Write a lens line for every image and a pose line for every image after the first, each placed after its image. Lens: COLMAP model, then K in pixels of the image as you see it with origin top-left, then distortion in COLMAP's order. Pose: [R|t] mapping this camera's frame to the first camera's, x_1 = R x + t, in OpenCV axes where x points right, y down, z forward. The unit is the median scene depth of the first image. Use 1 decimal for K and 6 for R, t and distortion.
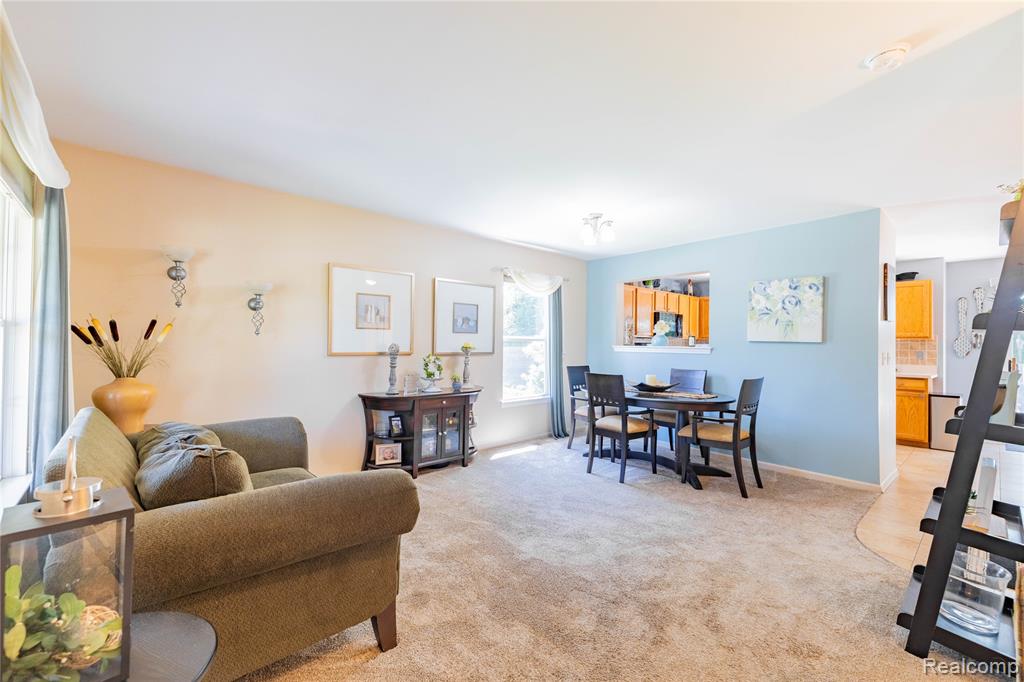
lens RADIAL K [[418.5, 0, 508.4], [0, 418.5, 337.8], [0, 0, 1]] dist [0.052661, -0.021032]
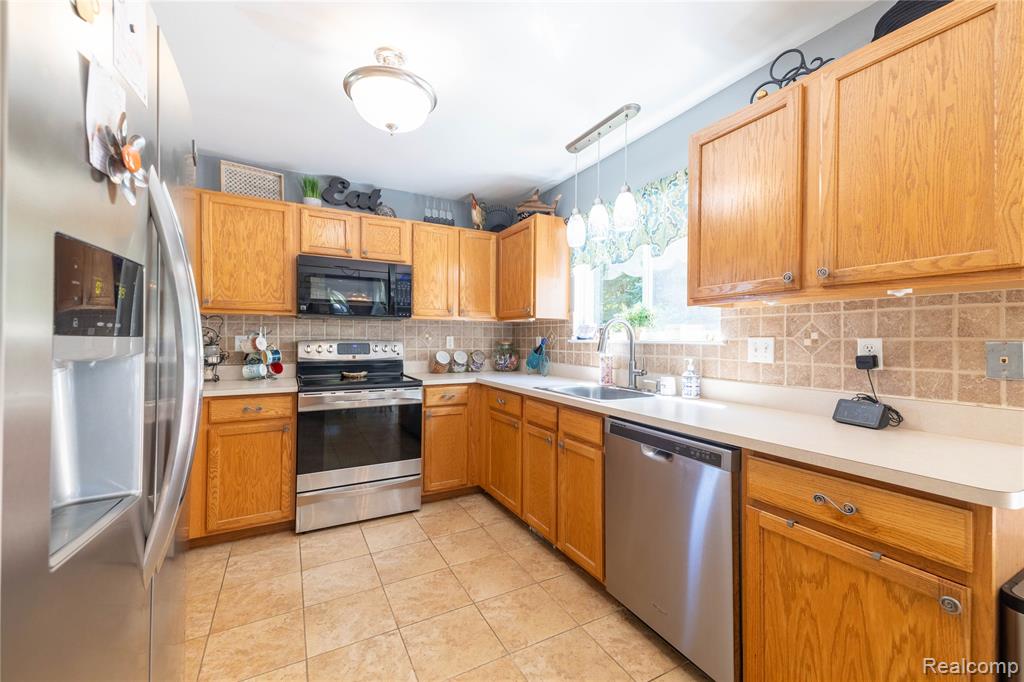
lens RADIAL K [[417.8, 0, 512.8], [0, 417.8, 338.2], [0, 0, 1]] dist [0.058956, -0.022450]
pose [[0.973035, -0.006946, -0.230552, 0.774612], [0.008215, 0.999956, 0.004547, 0.025755], [0.230511, -0.006319, 0.973049, 0.739758]]
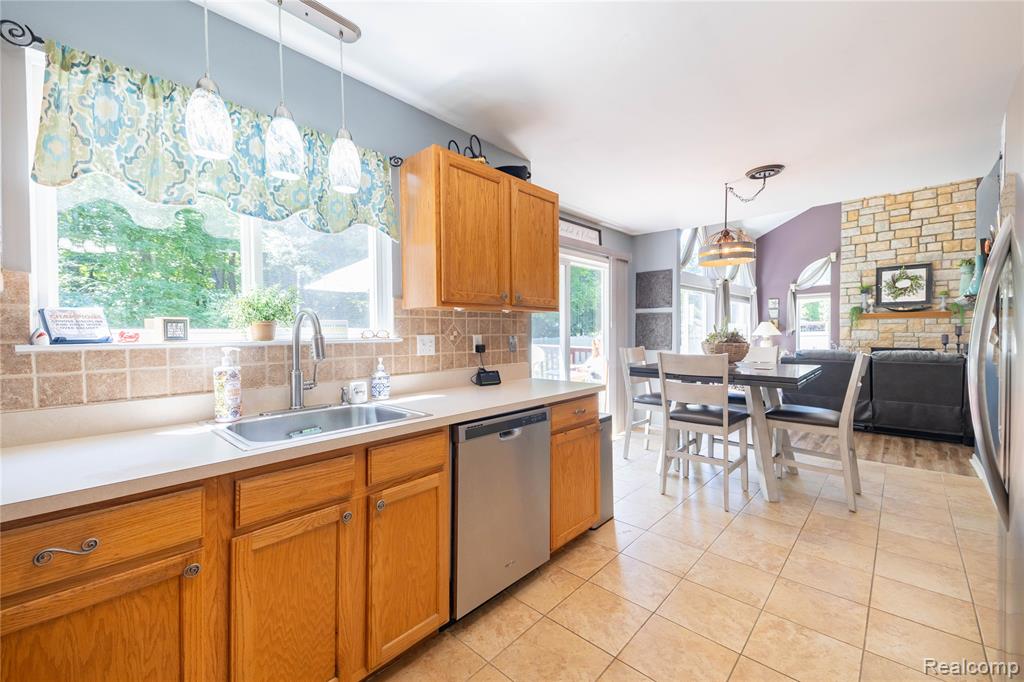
lens RADIAL K [[418.5, 0, 508.4], [0, 418.5, 337.8], [0, 0, 1]] dist [0.052661, -0.021032]
pose [[-0.098676, -0.026886, 0.994756, 0.473761], [-0.004014, 0.999638, 0.026620, 0.020082], [-0.995112, -0.001366, -0.098748, 1.073105]]
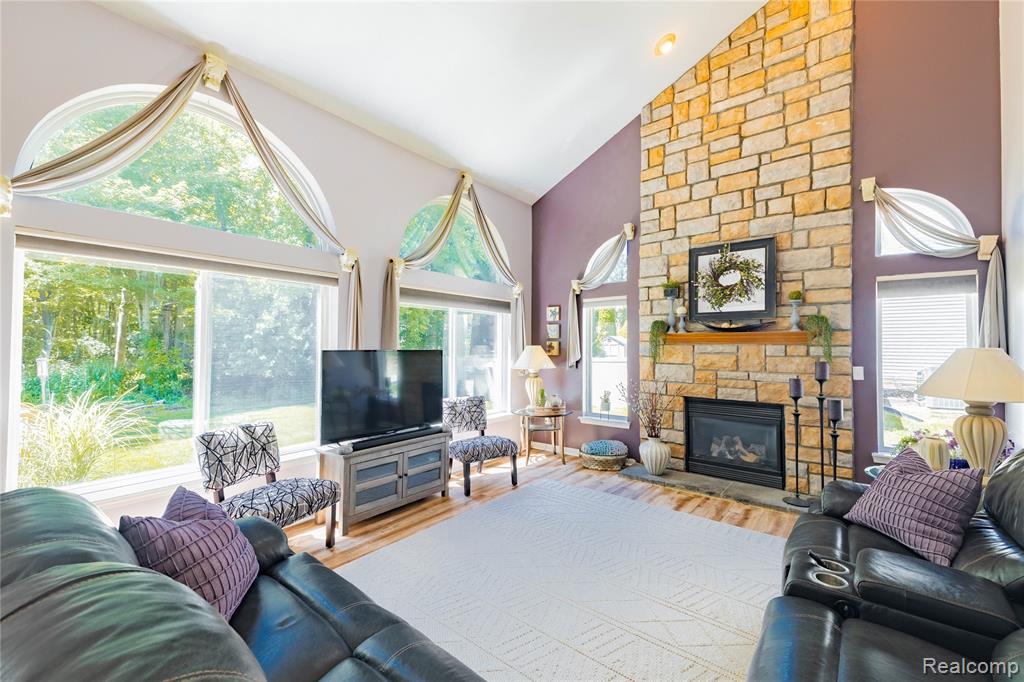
lens RADIAL K [[433.8, 0, 500.8], [0, 433.8, 338.1], [0, 0, 1]] dist [0.055698, -0.018959]
pose [[-0.168043, 0.007074, 0.985754, 1.087228], [-0.017013, 0.999805, -0.010075, -0.007360], [-0.985633, -0.018464, -0.167890, 0.141719]]
